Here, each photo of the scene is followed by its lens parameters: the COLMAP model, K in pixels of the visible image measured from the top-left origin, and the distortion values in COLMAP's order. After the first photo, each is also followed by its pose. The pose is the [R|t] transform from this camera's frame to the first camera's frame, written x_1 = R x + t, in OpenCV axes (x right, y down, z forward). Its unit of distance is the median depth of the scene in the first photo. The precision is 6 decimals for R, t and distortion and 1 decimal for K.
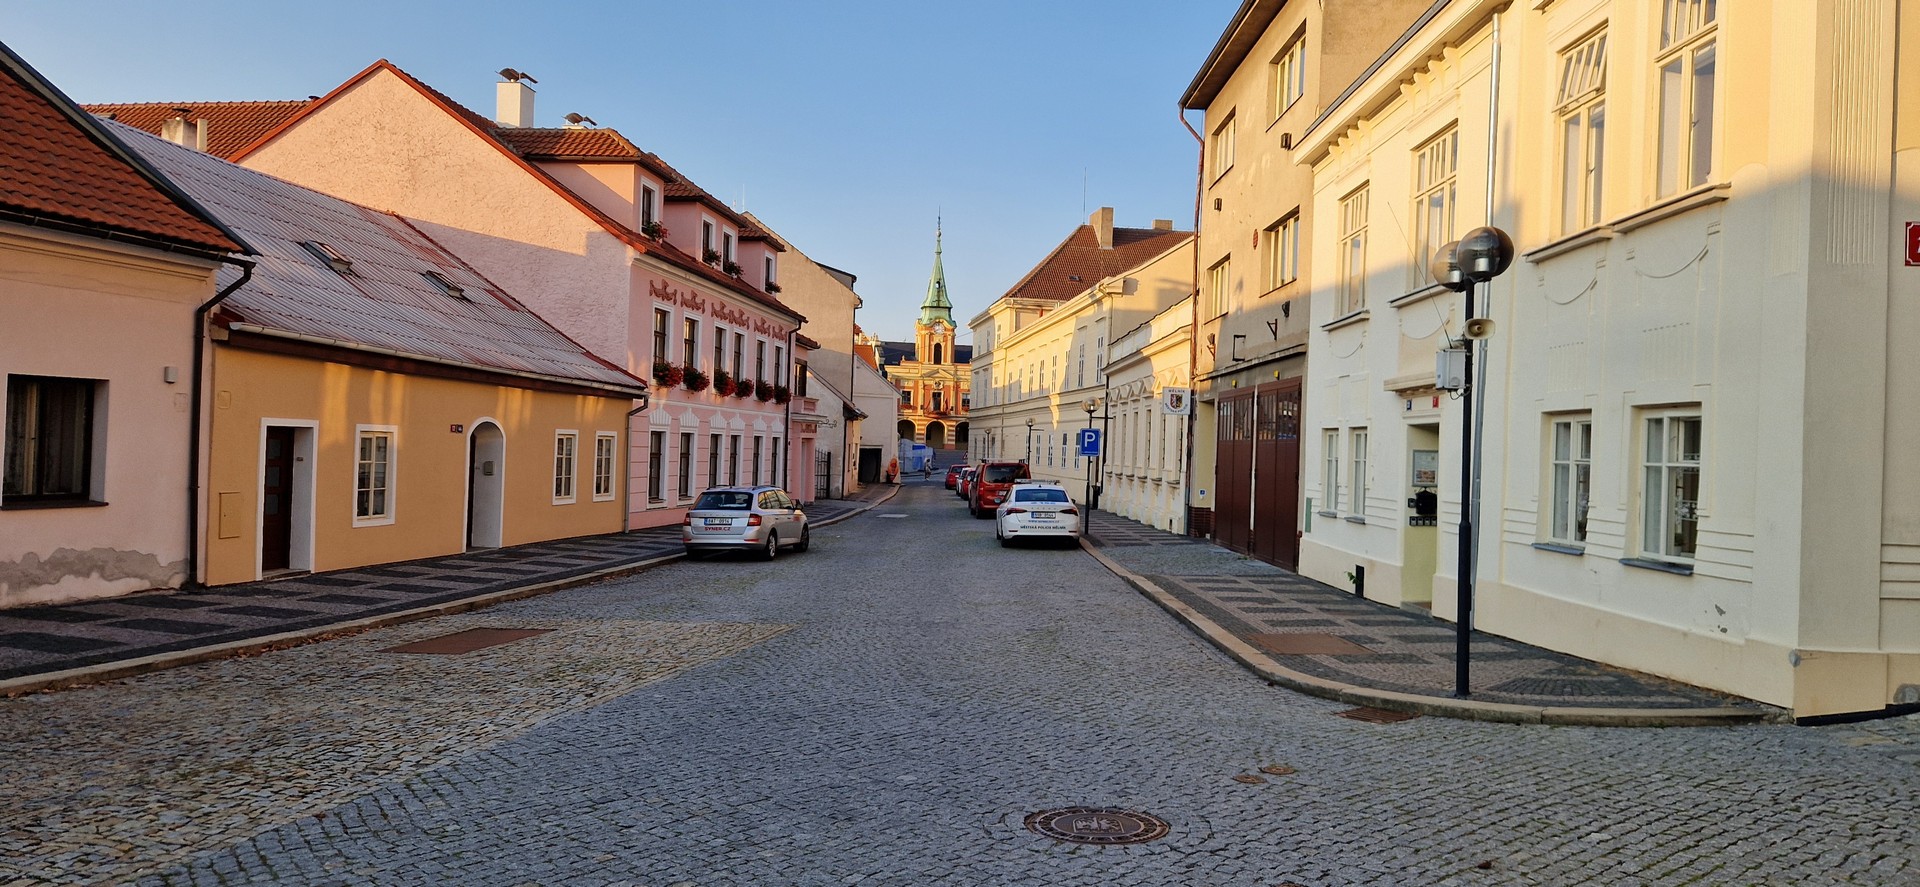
lens RADIAL K [[1204.5, 0, 960.1], [0, 1204.5, 444.3], [0, 0, 1]] dist [0.003443, 0.000221]
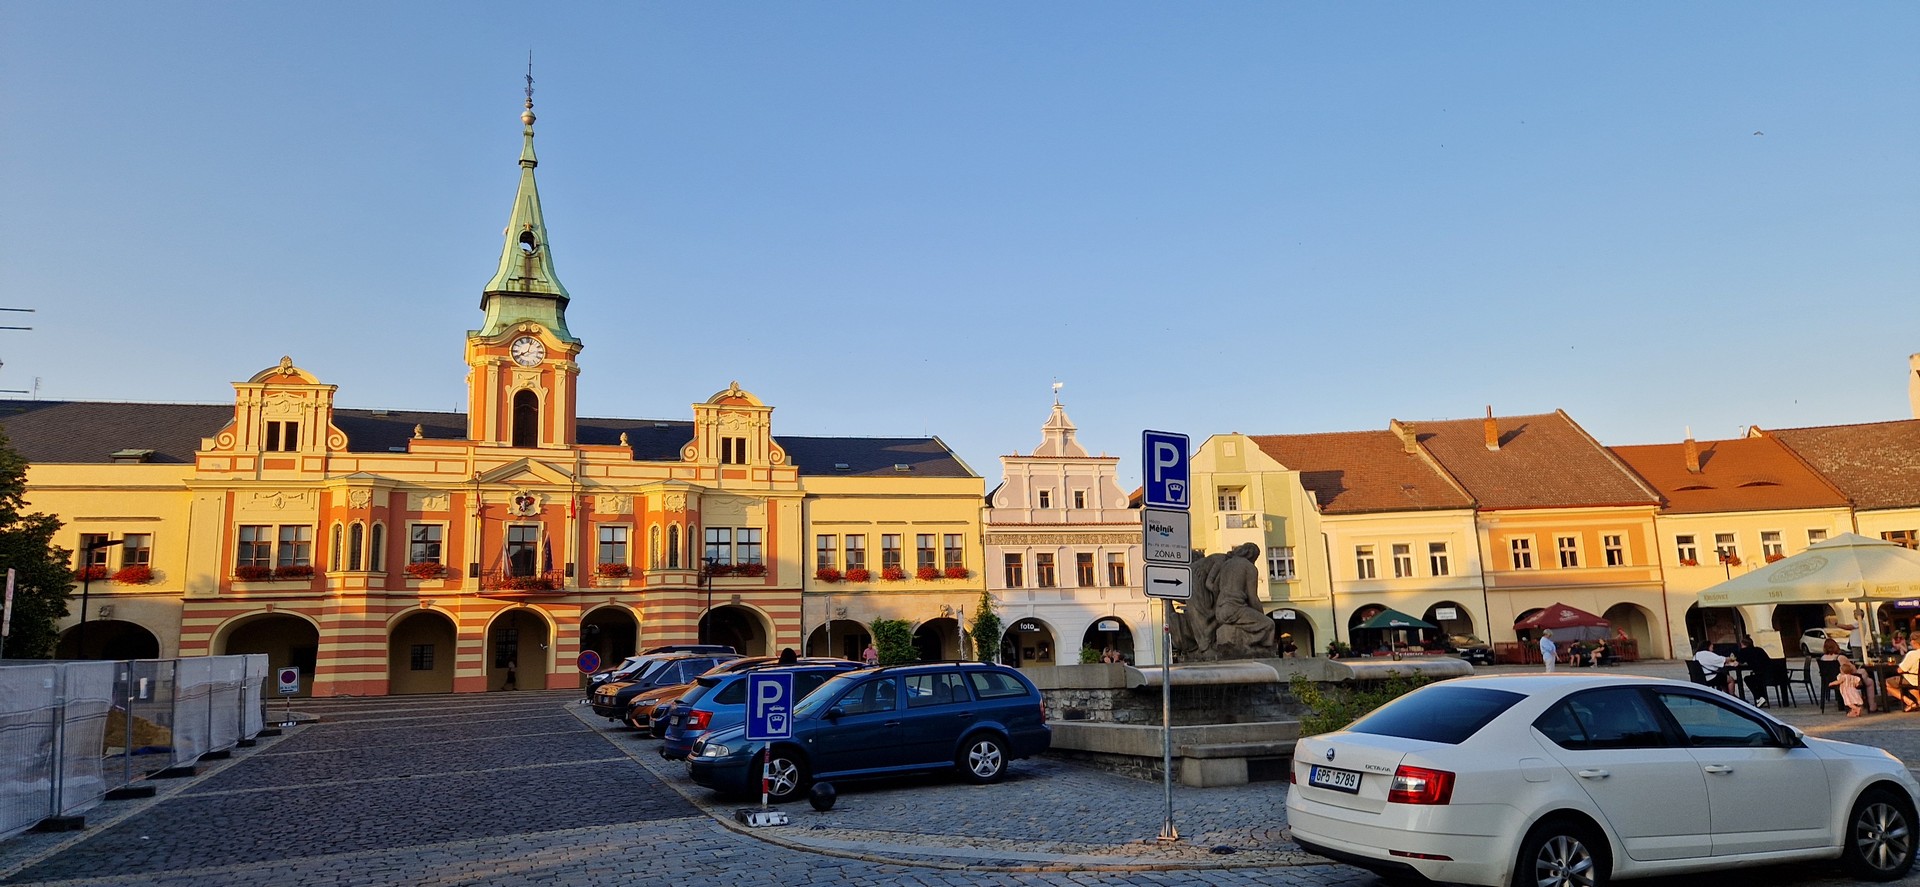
lens RADIAL K [[1204.5, 0, 965.1], [0, 1204.5, 444.9], [0, 0, 1]] dist [0.003443, 0.000221]
pose [[0.964814, -0.025007, 0.261743, 0.013337], [0.069154, 0.984554, -0.160847, -0.001371], [-0.253678, 0.173288, 0.951640, 0.630190]]
